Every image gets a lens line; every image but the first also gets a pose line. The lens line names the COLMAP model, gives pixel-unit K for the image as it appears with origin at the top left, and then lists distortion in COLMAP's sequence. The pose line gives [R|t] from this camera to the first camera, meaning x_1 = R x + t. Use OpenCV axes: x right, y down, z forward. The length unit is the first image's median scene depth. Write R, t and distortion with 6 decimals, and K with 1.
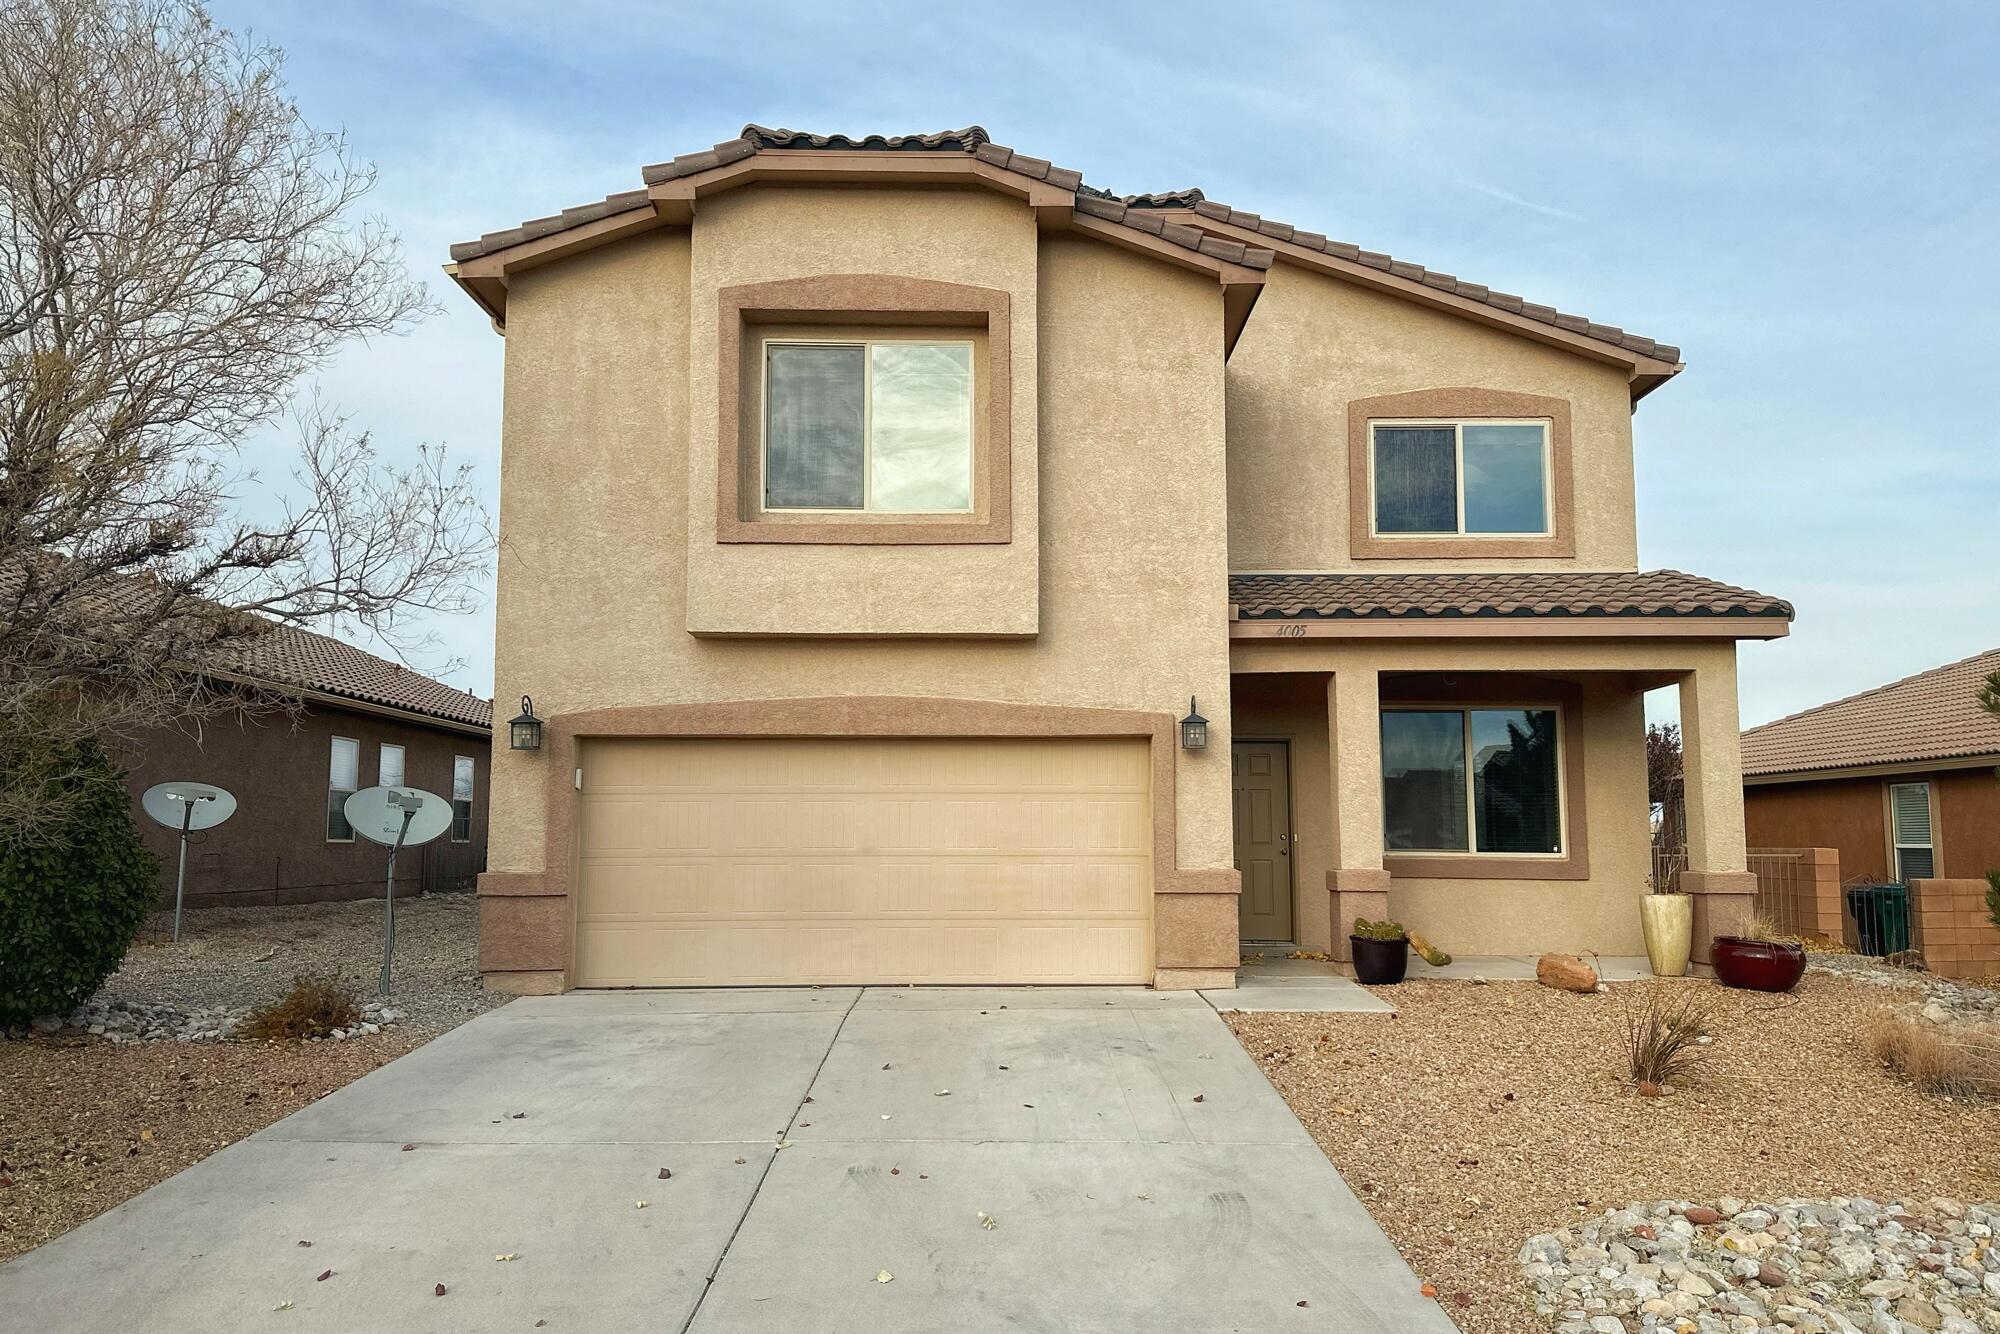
lens RADIAL K [[1410.7, 0, 1000.0], [0, 1410.7, 667.0], [0, 0, 1]] dist [0.118674, -0.168647]
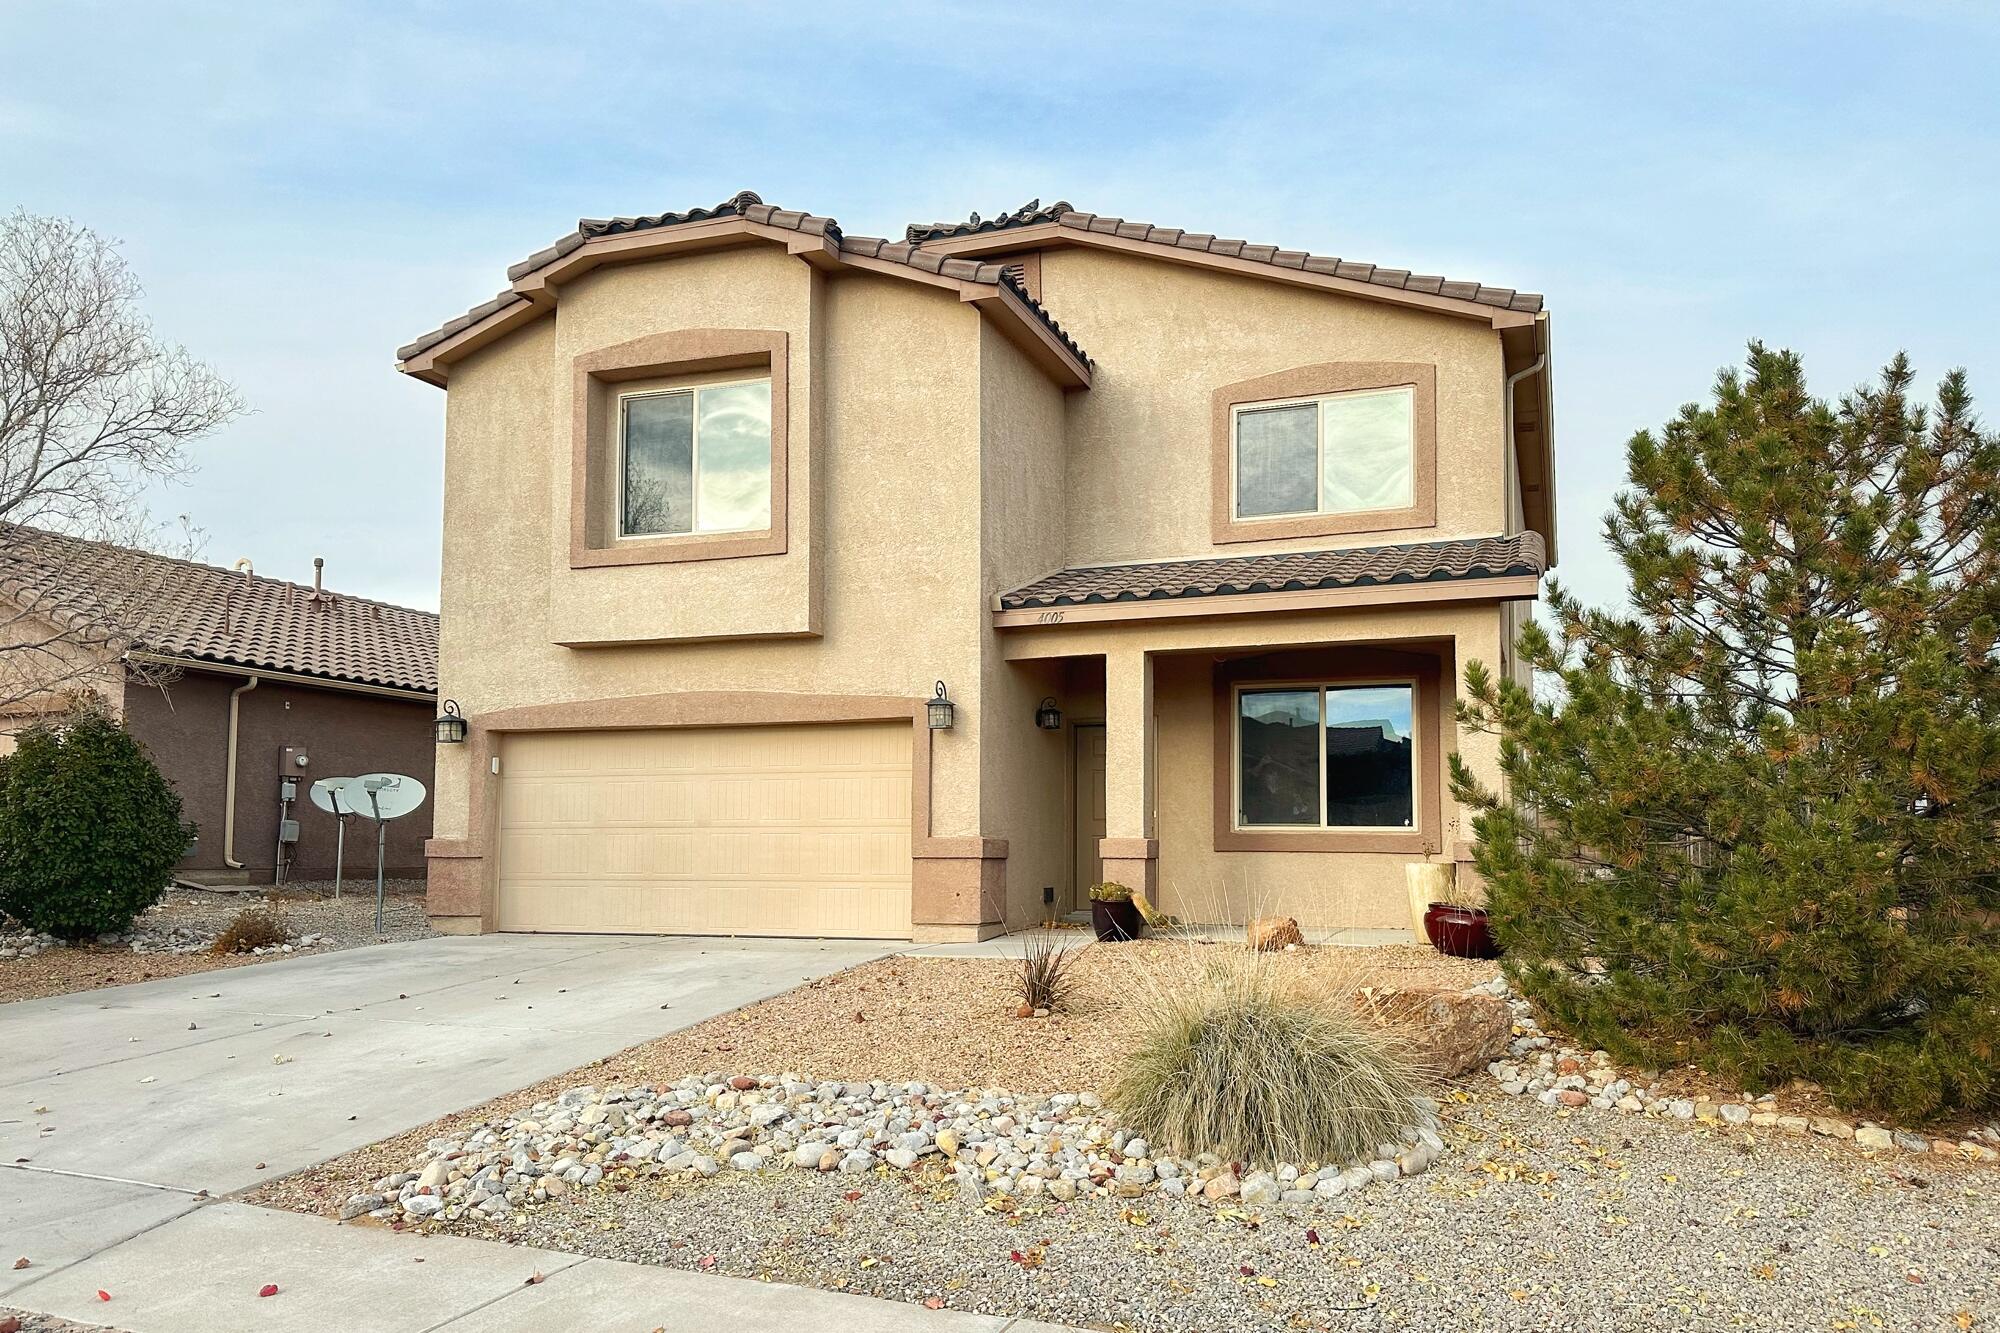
lens RADIAL K [[1437.2, 0, 1100.7], [0, 1437.2, 719.1], [0, 0, 1]] dist [0.127465, -0.174056]
pose [[0.936115, -0.028788, -0.350513, 0.642232], [0.038205, 0.999070, 0.019978, 0.032237], [0.349612, -0.032093, 0.936345, -0.012367]]
